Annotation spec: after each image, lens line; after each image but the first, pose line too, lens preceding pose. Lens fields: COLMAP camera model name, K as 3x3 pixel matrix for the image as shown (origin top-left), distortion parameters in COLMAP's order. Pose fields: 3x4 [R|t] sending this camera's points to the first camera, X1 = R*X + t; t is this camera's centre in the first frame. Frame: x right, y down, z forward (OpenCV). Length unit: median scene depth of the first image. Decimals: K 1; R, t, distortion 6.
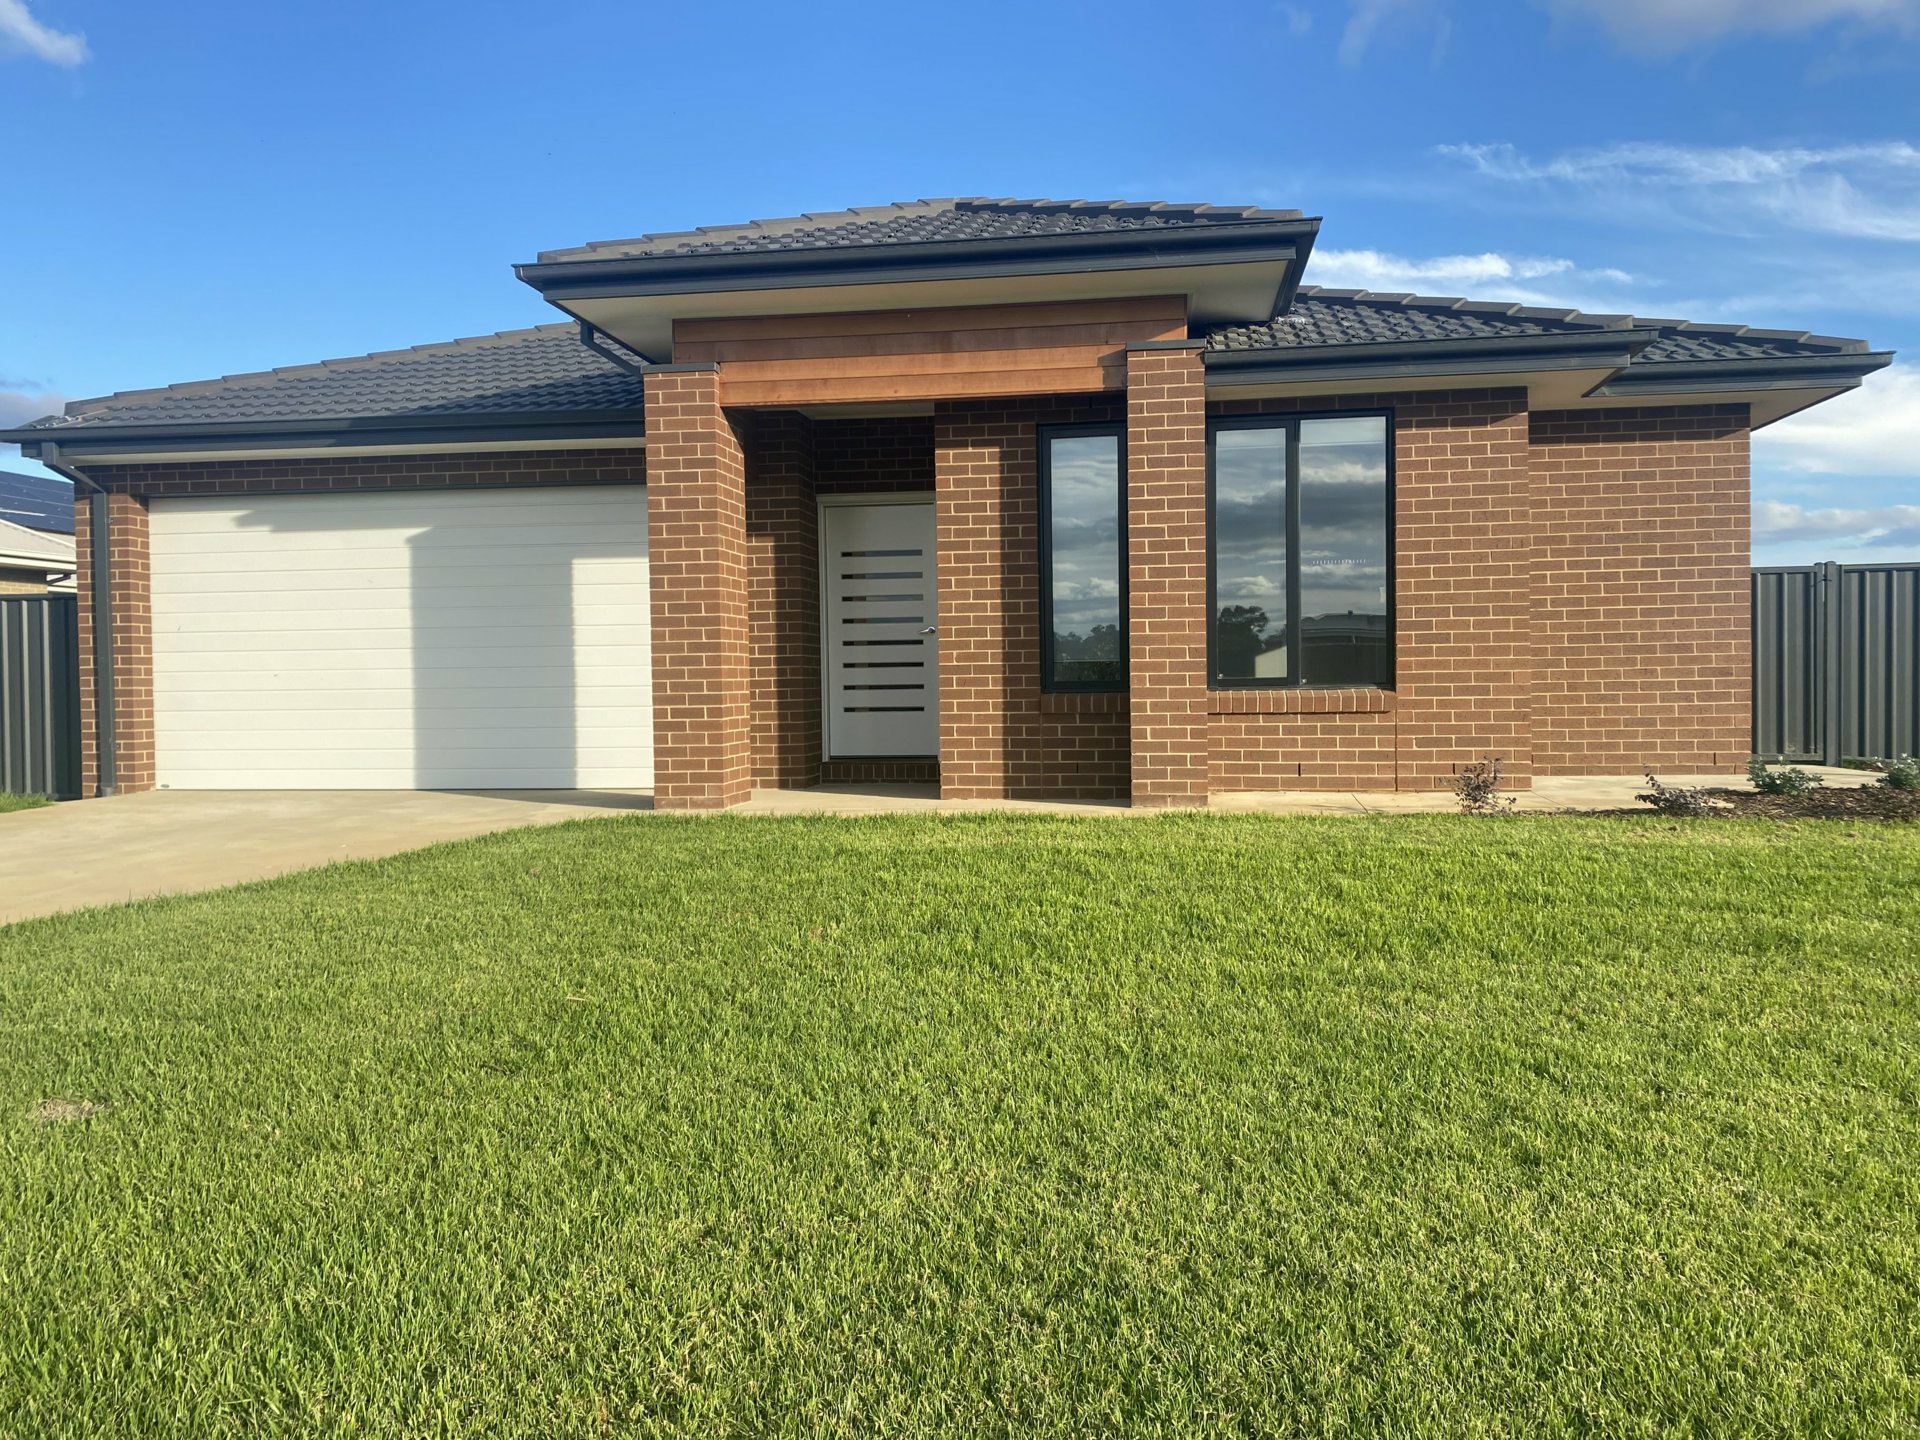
lens RADIAL K [[1466.8, 0, 959.8], [0, 1466.8, 749.6], [0, 0, 1]] dist [0.072376, -0.090328]
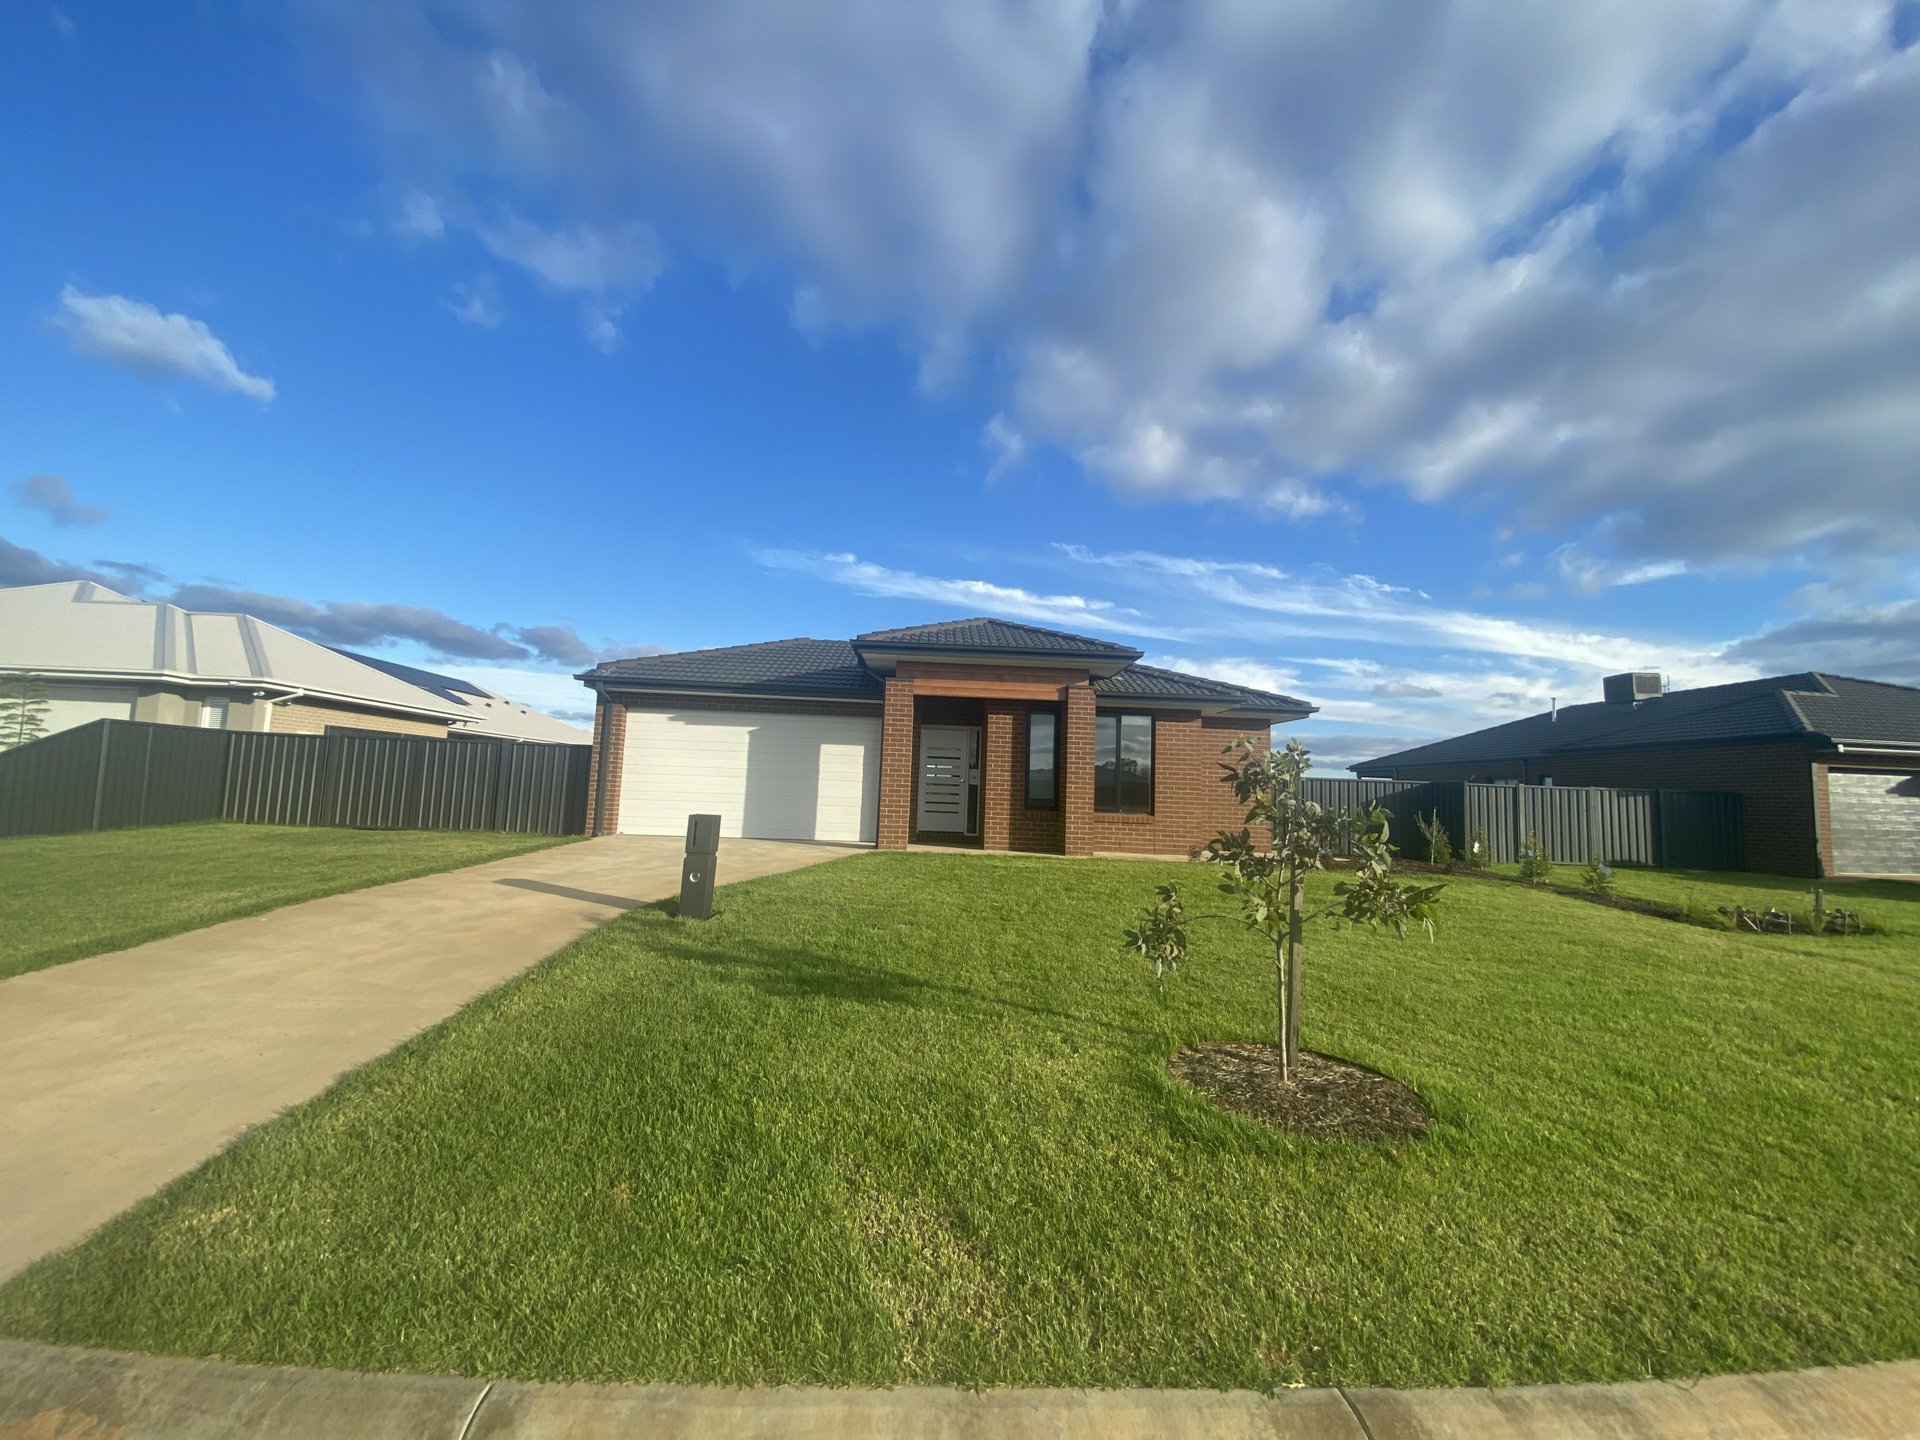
lens RADIAL K [[783.6, 0, 960.0], [0, 783.6, 720.0], [0, 0, 1]] dist [0.030915, -0.000162]
pose [[0.978450, 0.068500, 0.194789, -0.330887], [-0.040664, 0.988819, -0.143471, 0.007228], [-0.202438, 0.132458, 0.970296, -0.336750]]
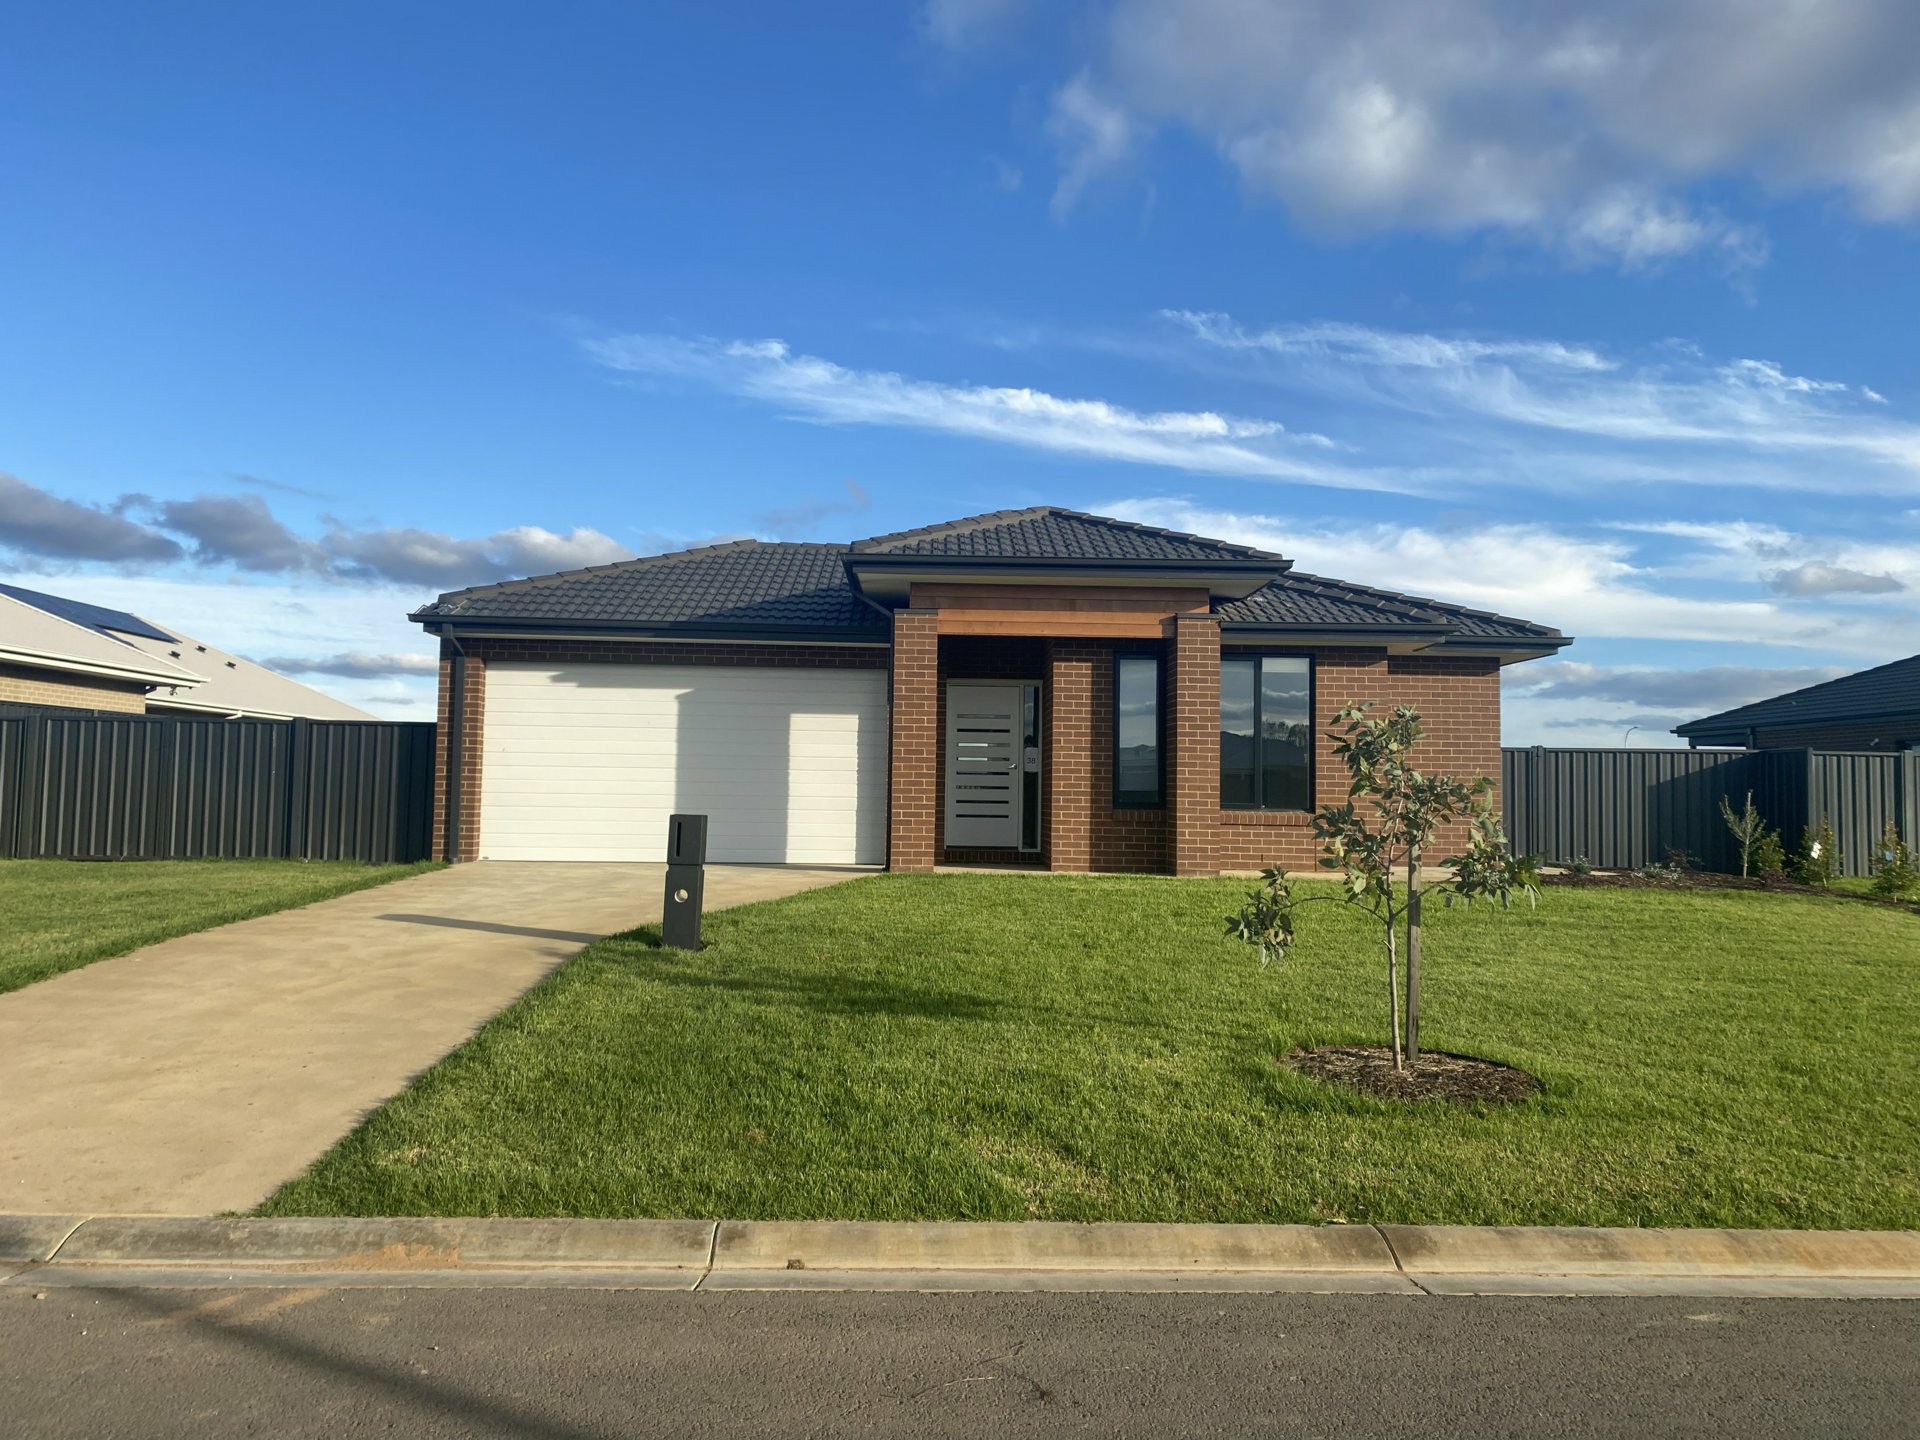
lens RADIAL K [[1485.4, 0, 960.0], [0, 1485.4, 720.0], [0, 0, 1]] dist [0.117892, -0.001100]
pose [[0.982949, 0.038070, 0.179896, -0.417446], [-0.020275, 0.994807, -0.099740, 0.033166], [-0.182759, 0.094391, 0.978616, -0.628349]]
